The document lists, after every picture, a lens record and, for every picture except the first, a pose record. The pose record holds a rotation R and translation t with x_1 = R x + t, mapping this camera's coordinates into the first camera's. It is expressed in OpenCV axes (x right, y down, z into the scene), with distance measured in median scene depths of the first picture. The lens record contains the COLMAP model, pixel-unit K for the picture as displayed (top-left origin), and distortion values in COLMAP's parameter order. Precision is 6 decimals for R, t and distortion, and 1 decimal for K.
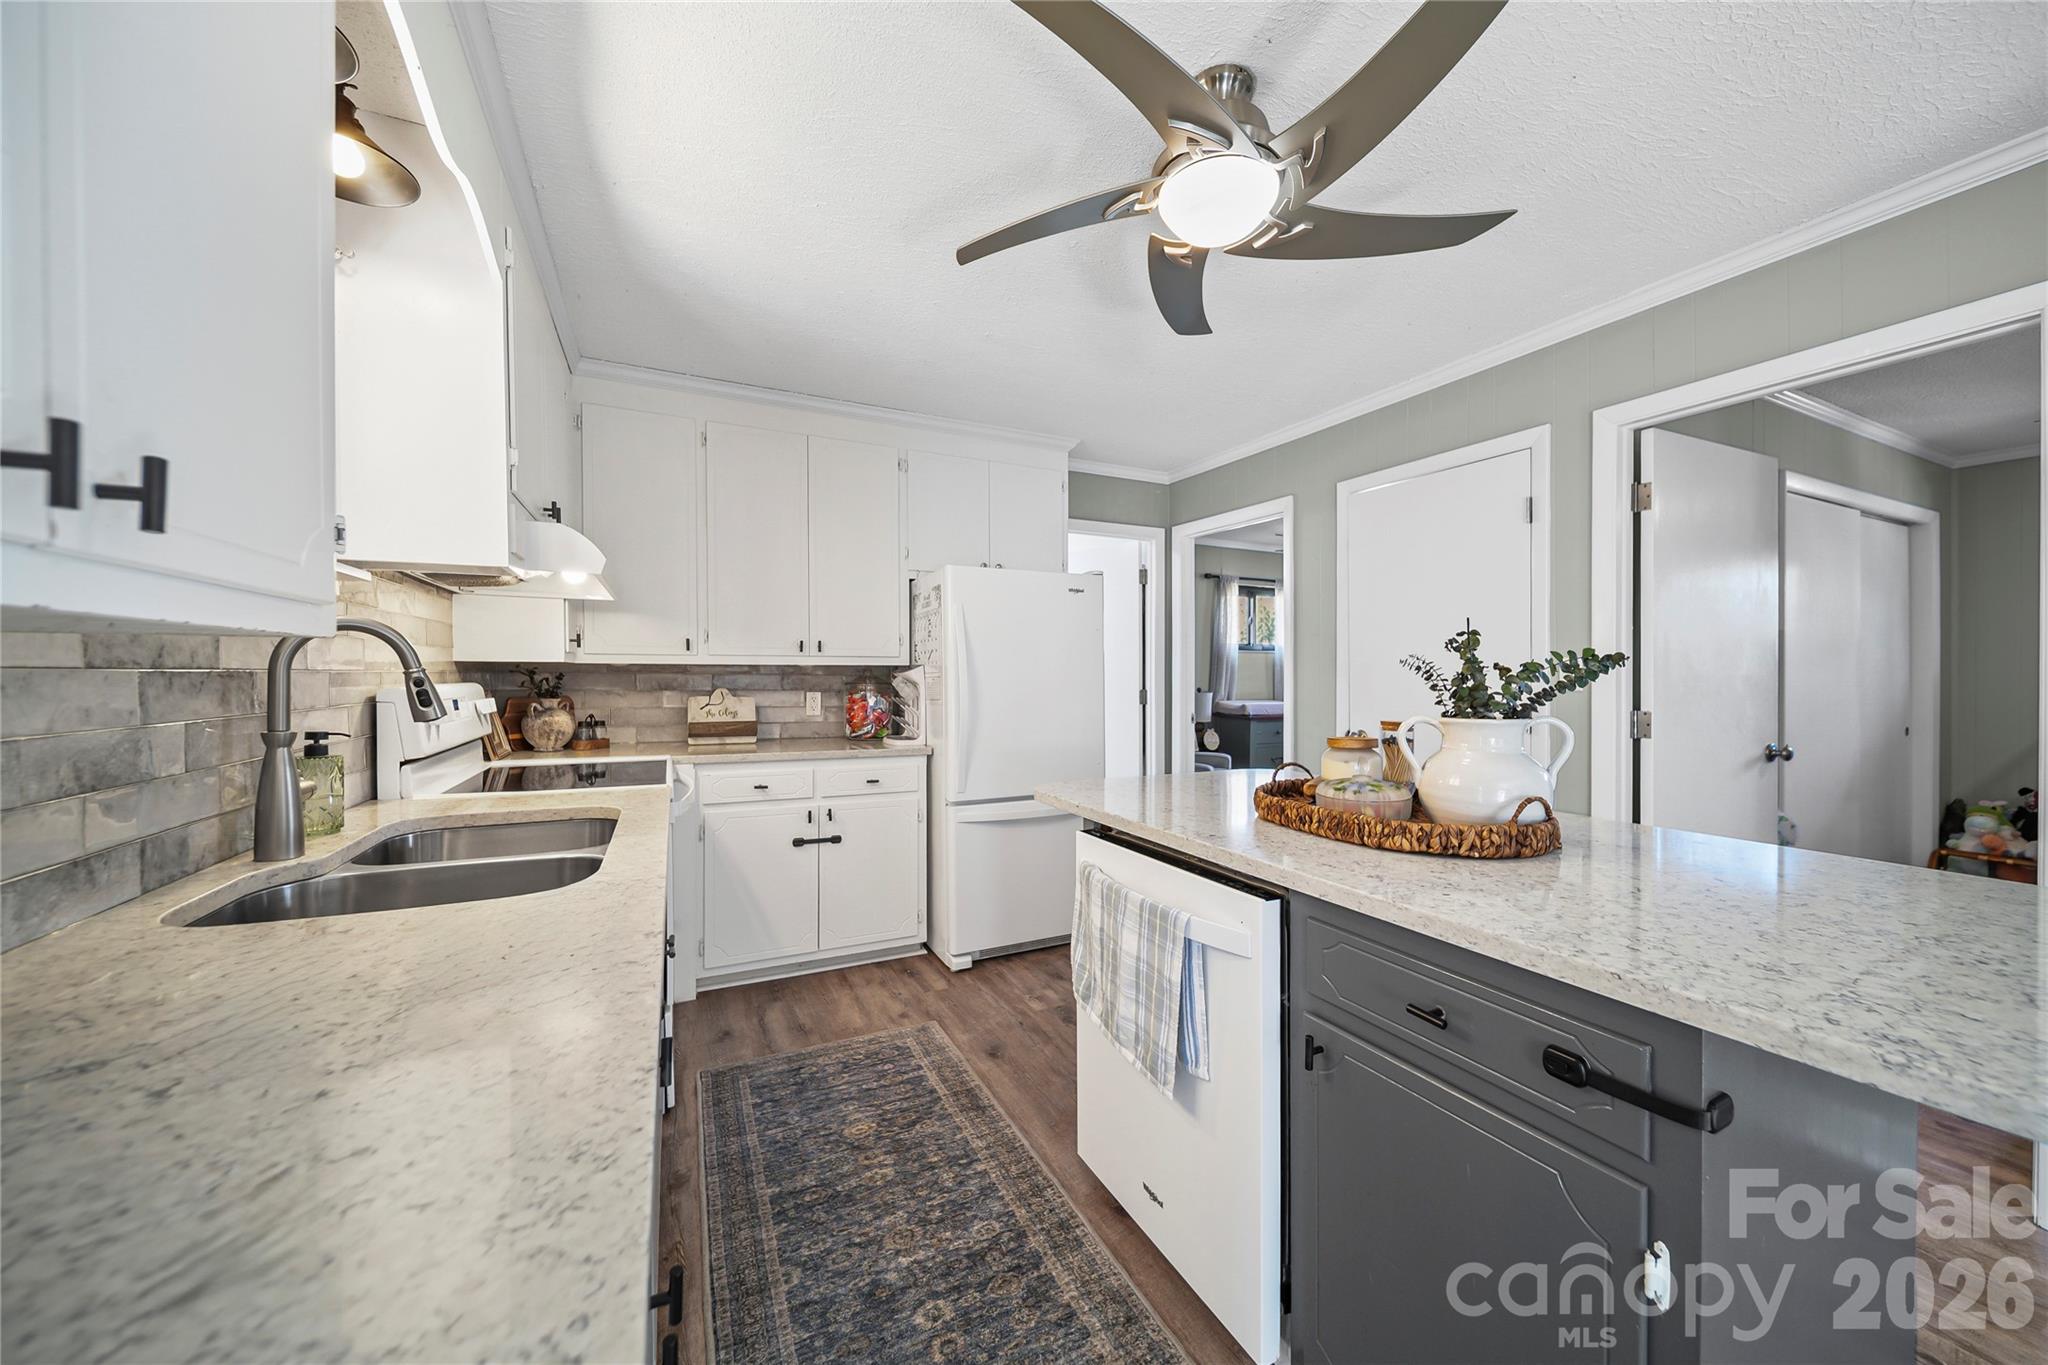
lens RADIAL K [[735.3, 0, 1034.0], [0, 735.3, 673.4], [0, 0, 1]] dist [-0.001650, -0.000147]
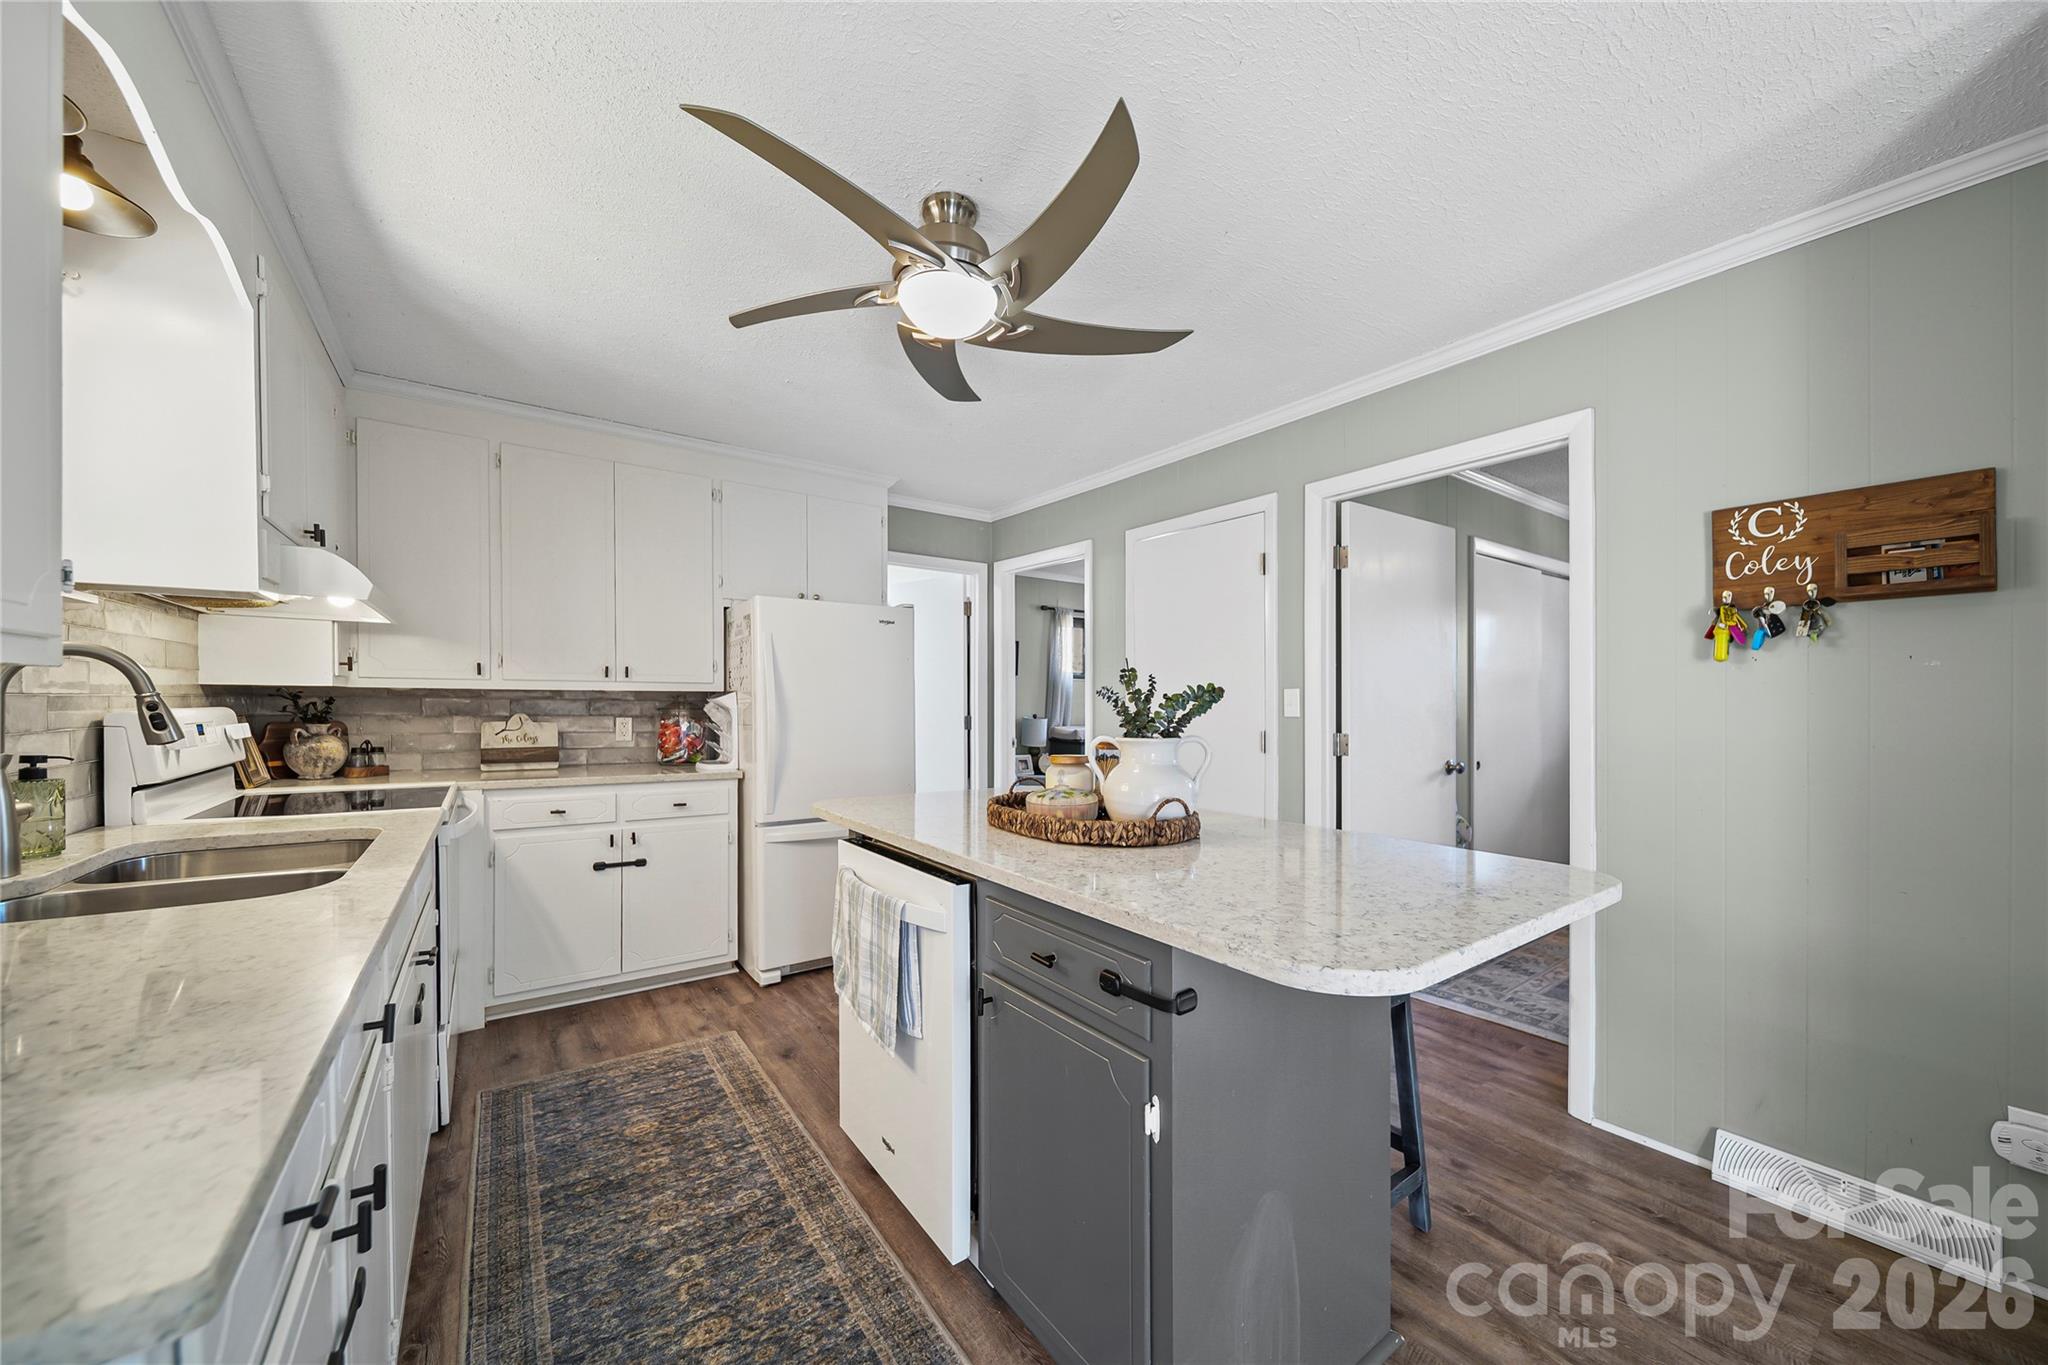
lens RADIAL K [[745.2, 0, 1029.8], [0, 745.2, 700.1], [0, 0, 1]] dist [-0.001462, -0.000587]
pose [[0.986344, 0.004732, 0.164628, 0.150692], [-0.004826, 0.999988, 0.000168, -0.002095], [-0.164626, -0.000960, 0.986356, -0.169732]]
